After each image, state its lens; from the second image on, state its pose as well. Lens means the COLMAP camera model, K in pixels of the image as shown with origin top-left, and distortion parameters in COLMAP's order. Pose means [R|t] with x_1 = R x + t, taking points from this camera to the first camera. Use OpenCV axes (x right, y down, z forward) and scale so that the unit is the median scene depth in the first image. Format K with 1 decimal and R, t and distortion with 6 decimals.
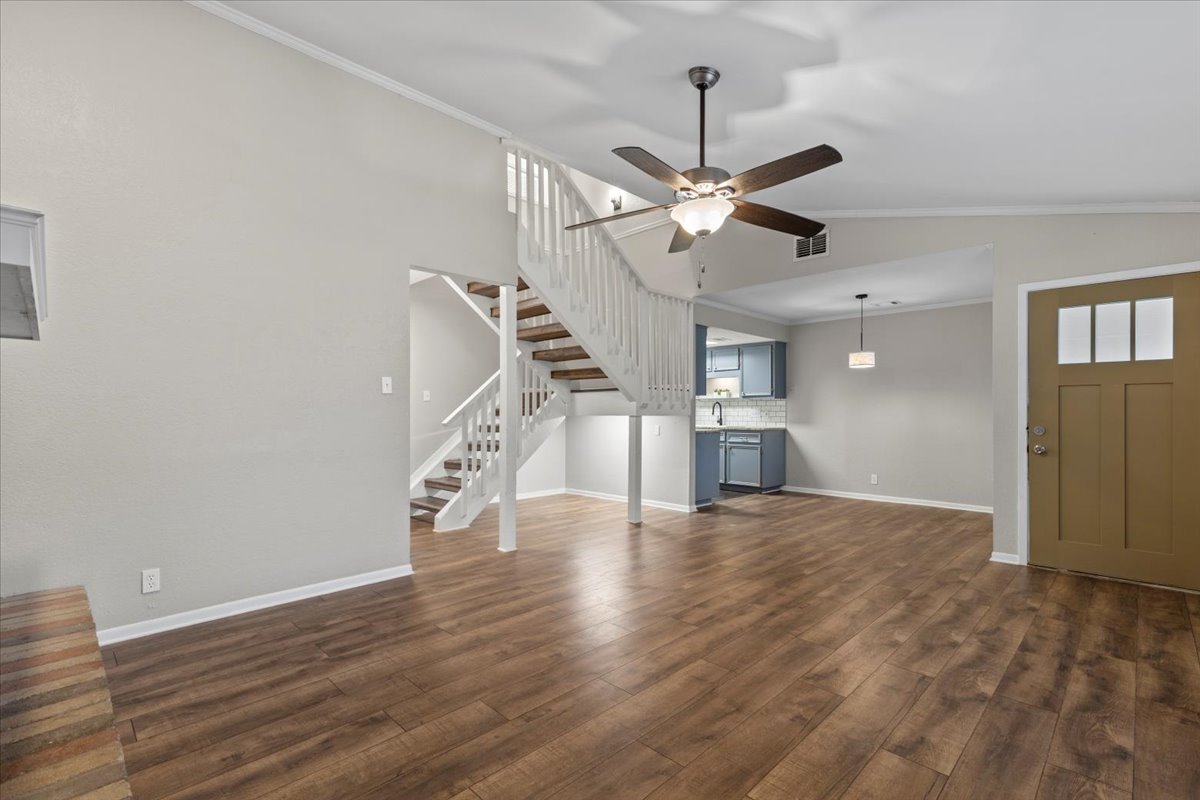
lens RADIAL K [[545.4, 0, 606.7], [0, 545.4, 410.3], [0, 0, 1]] dist [0.007906, -0.001046]
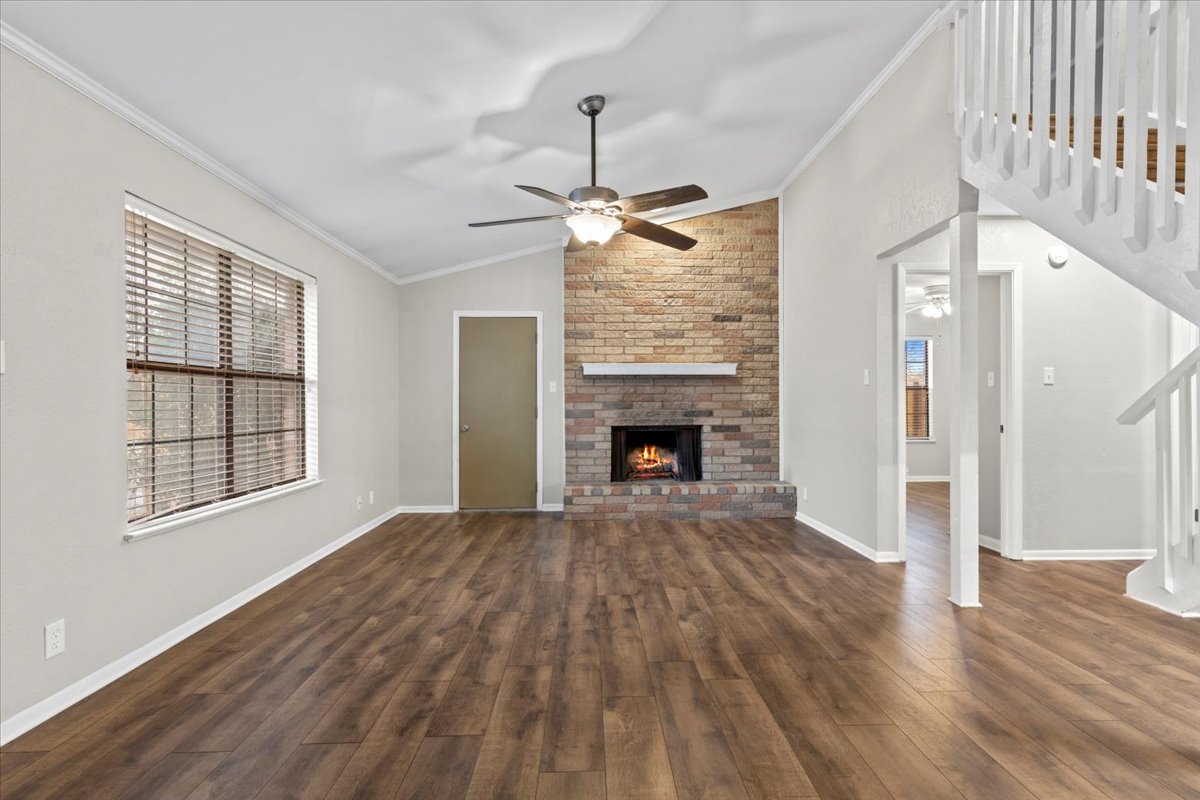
lens RADIAL K [[598.4, 0, 600.0], [0, 598.4, 400.0], [0, 0, 1]] dist [-0.000084, -0.000541]
pose [[-0.701710, -0.000481, -0.712463, 1.499156], [0.005778, 0.999963, -0.006367, 0.008590], [0.712440, -0.008584, -0.701681, 2.691765]]
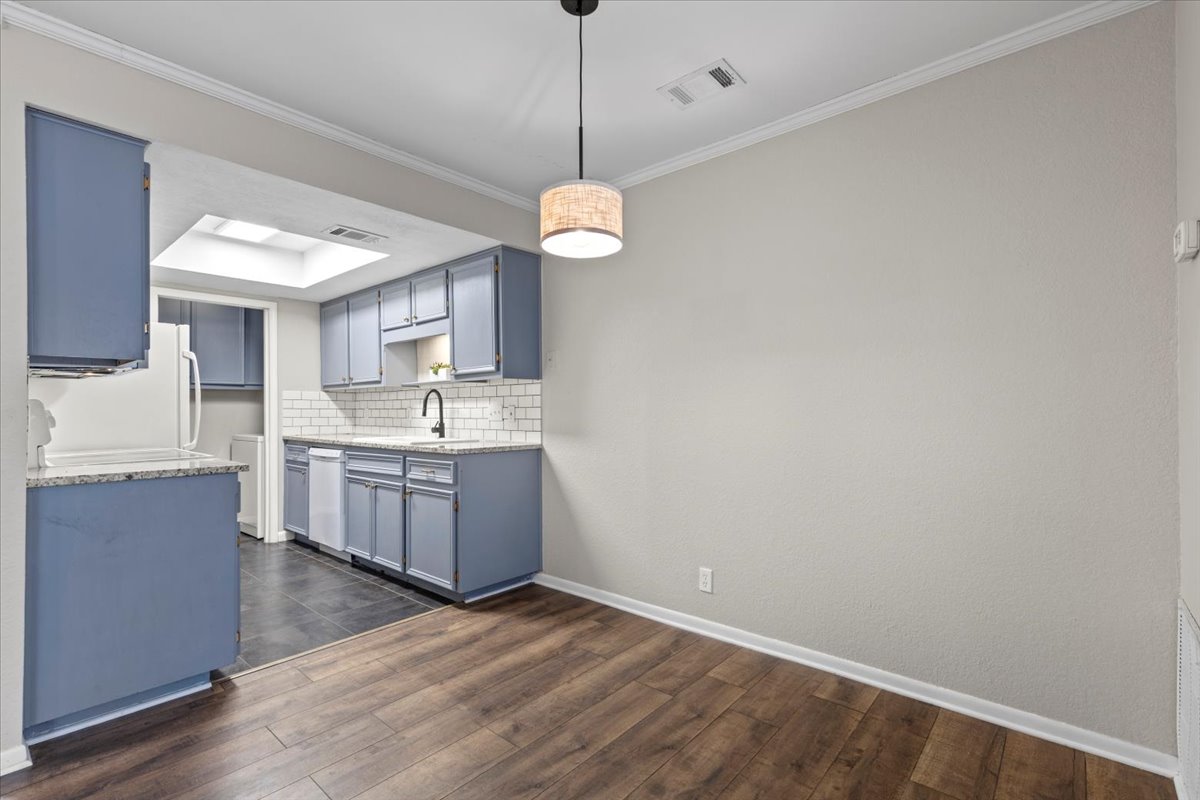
lens RADIAL K [[537.0, 0, 615.4], [0, 537.0, 407.0], [0, 0, 1]] dist [0.003061, 0.000103]
pose [[0.997815, -0.007138, 0.065682, 0.032801], [0.007507, 0.999957, -0.005372, 0.000392], [-0.065640, 0.005854, 0.997826, 0.050746]]
